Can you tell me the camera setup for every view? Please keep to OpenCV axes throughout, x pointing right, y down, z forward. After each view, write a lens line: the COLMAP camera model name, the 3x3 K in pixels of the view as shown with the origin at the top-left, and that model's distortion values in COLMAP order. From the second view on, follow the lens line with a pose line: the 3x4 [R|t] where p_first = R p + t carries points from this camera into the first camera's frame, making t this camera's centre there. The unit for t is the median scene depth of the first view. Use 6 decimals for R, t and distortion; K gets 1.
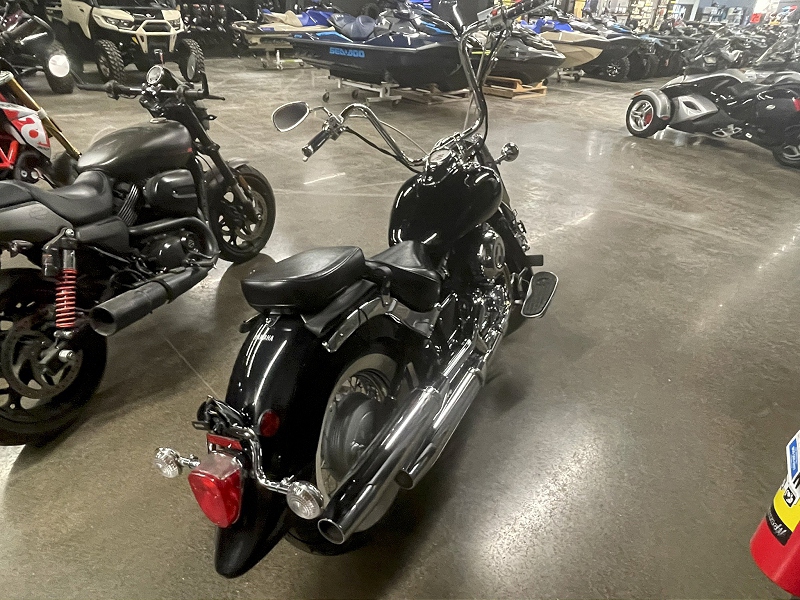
lens RADIAL K [[485.2, 0, 398.0], [0, 485.2, 295.0], [0, 0, 1]] dist [0.001650, 0.000064]
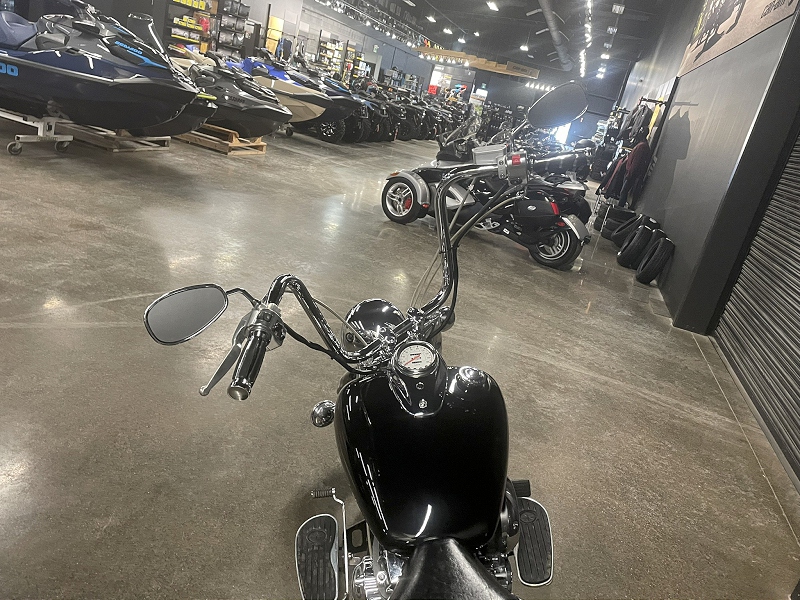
lens RADIAL K [[621.1, 0, 398.1], [0, 621.1, 299.1], [0, 0, 1]] dist [0.053407, -0.047384]
pose [[0.846402, -0.015853, 0.532308, -0.082006], [0.085028, 0.990757, -0.105694, -0.064571], [-0.525712, 0.134721, 0.839927, 0.078192]]
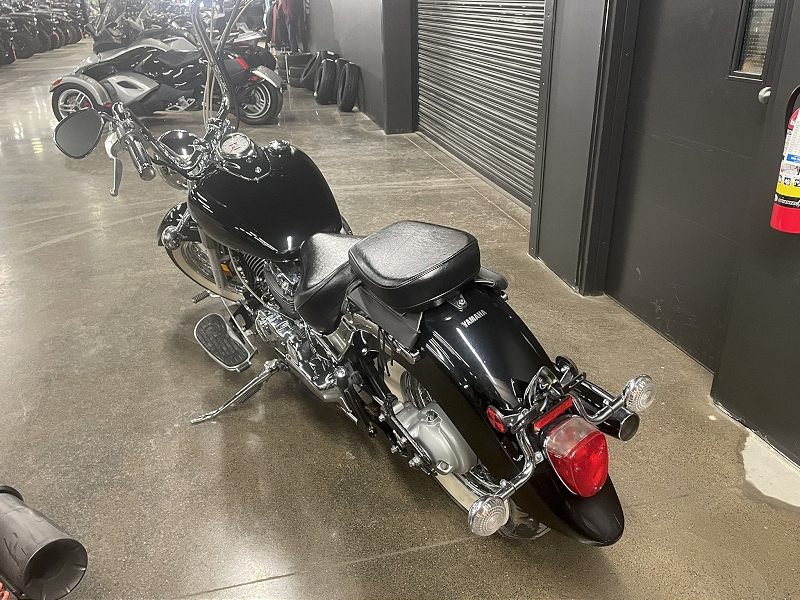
lens RADIAL K [[667.7, 0, 399.3], [0, 667.7, 307.3], [0, 0, 1]] dist [0.029925, -0.048304]
pose [[0.485669, -0.412455, 0.770718, -0.173462], [0.472487, 0.865655, 0.165523, -0.024774], [-0.735446, 0.283765, 0.615302, 0.045889]]
